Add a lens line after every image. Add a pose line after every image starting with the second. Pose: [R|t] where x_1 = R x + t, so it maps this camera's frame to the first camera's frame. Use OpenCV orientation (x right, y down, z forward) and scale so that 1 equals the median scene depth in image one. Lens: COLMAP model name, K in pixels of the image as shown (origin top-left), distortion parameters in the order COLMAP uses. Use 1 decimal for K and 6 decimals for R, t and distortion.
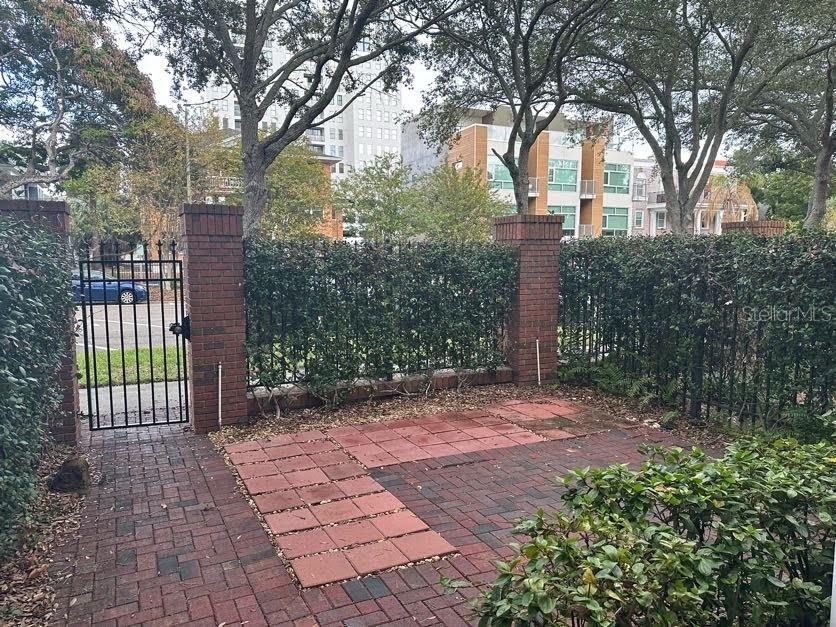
lens RADIAL K [[604.9, 0, 419.9], [0, 604.9, 308.0], [0, 0, 1]] dist [0.044957, -0.060404]
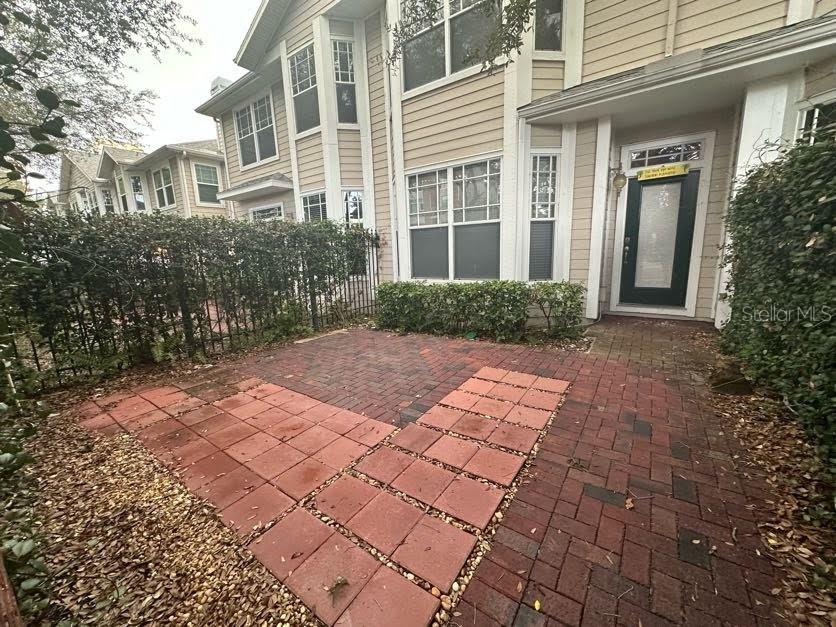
lens RADIAL K [[334.3, 0, 418.6], [0, 334.3, 312.0], [0, 0, 1]] dist [-0.000994, -0.000106]
pose [[-0.486314, -0.142073, 0.862157, -0.442105], [0.115769, 0.967518, 0.224737, -0.023146], [-0.866081, 0.209104, -0.454069, 0.980938]]
